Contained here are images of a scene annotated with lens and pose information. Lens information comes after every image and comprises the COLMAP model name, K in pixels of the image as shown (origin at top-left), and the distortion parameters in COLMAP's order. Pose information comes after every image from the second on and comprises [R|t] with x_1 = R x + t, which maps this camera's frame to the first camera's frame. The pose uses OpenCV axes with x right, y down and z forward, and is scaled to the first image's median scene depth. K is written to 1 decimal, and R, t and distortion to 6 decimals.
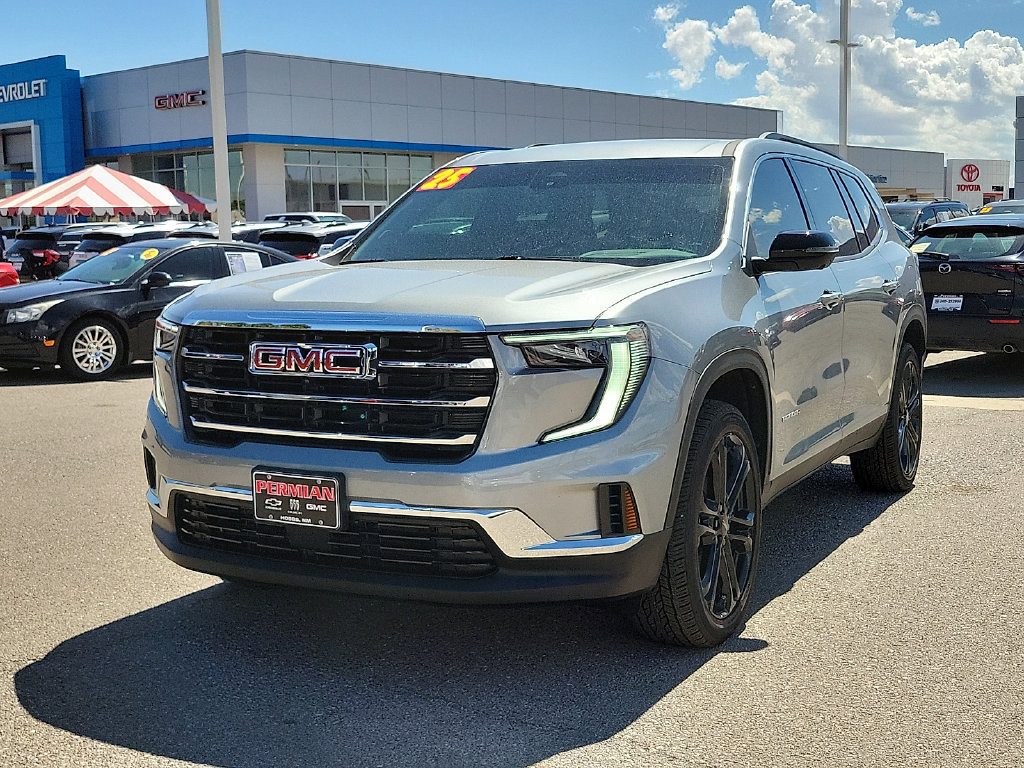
lens RADIAL K [[1270.6, 0, 512.0], [0, 1270.6, 384.0], [0, 0, 1]] dist [0.011587, 0.067695]
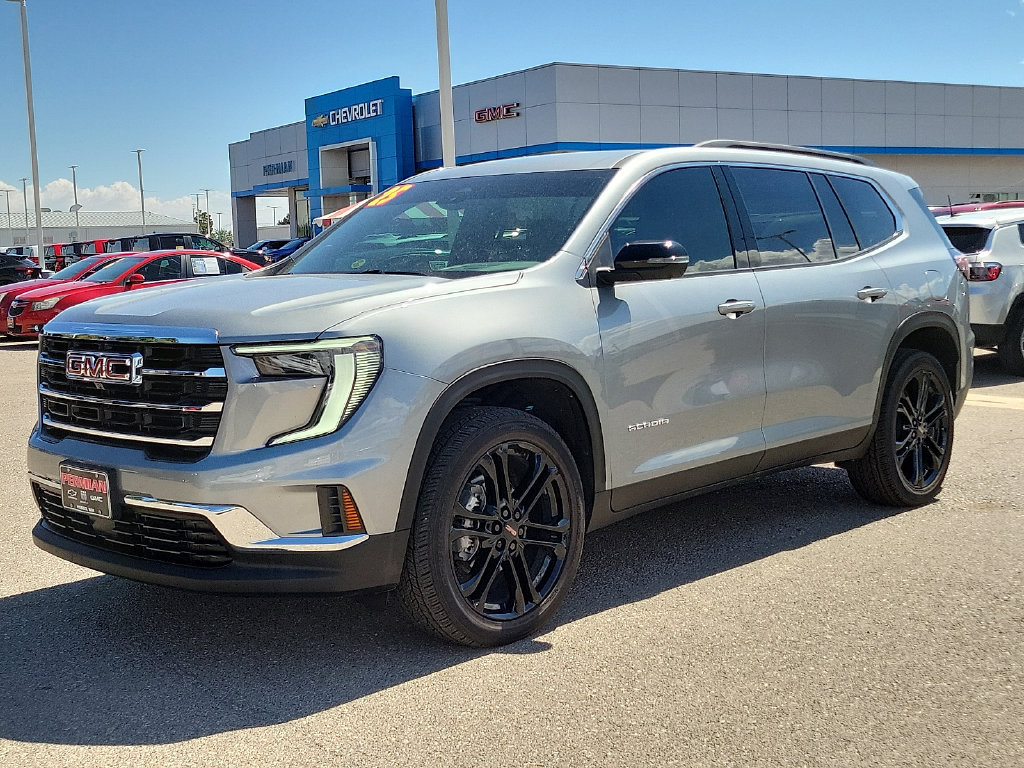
lens RADIAL K [[1245.8, 0, 512.0], [0, 1245.8, 384.0], [0, 0, 1]] dist [0.022065, 0.019507]
pose [[0.966955, 0.012911, -0.254620, 0.481607], [-0.012696, 0.999916, 0.002488, -0.011498], [0.254631, 0.000827, 0.967038, 0.025668]]
